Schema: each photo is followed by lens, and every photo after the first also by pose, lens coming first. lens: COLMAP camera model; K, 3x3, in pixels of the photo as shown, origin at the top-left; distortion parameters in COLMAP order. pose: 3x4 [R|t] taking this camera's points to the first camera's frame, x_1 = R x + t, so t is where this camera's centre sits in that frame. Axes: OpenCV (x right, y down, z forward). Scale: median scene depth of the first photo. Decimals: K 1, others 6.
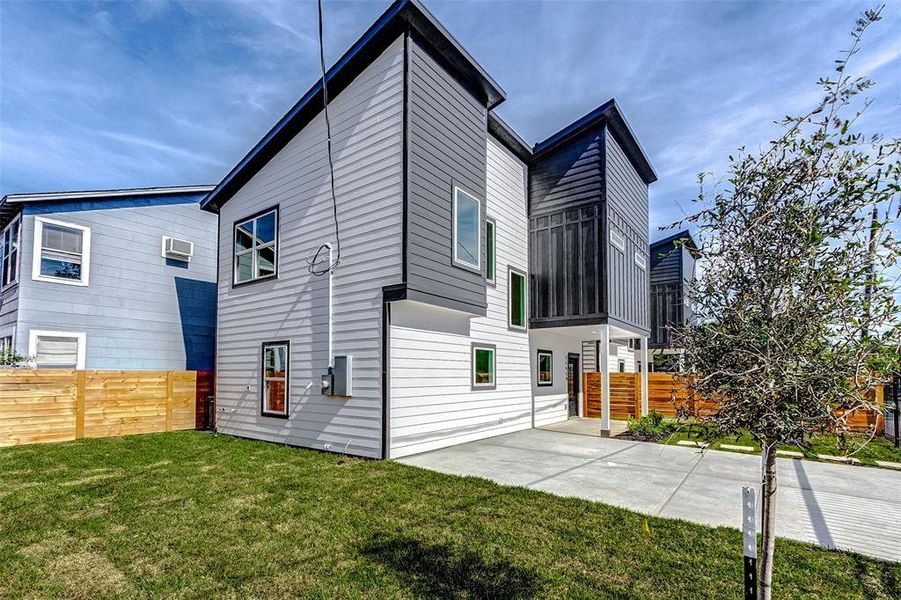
lens RADIAL K [[427.1, 0, 448.8], [0, 427.1, 359.2], [0, 0, 1]] dist [0.005824, 0.000004]
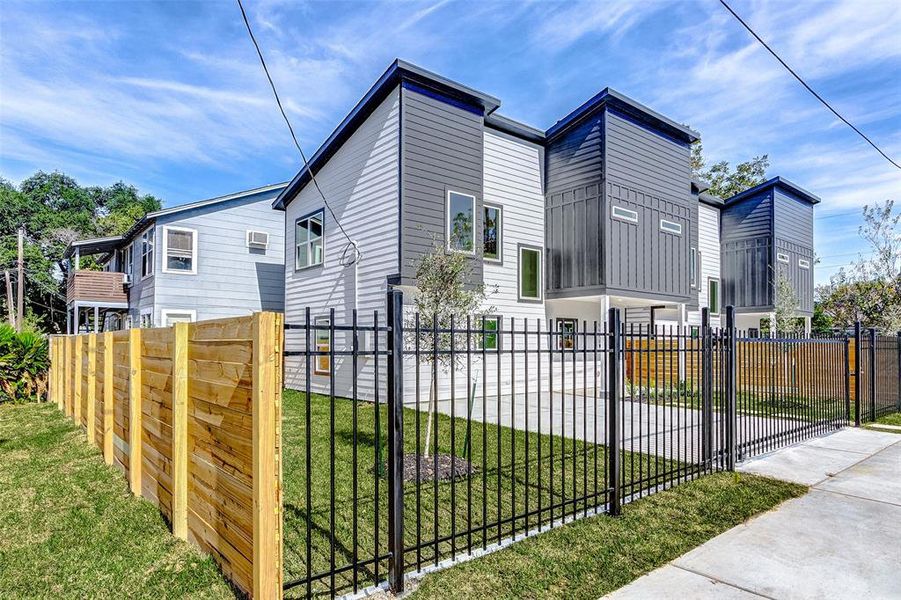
lens RADIAL K [[520.4, 0, 443.5], [0, 520.4, 338.9], [0, 0, 1]] dist [-0.007198, -0.001111]
pose [[0.970744, -0.003676, -0.240088, 0.276532], [0.009522, 0.999686, 0.023193, -0.004149], [0.239927, -0.024800, 0.970474, -0.370734]]
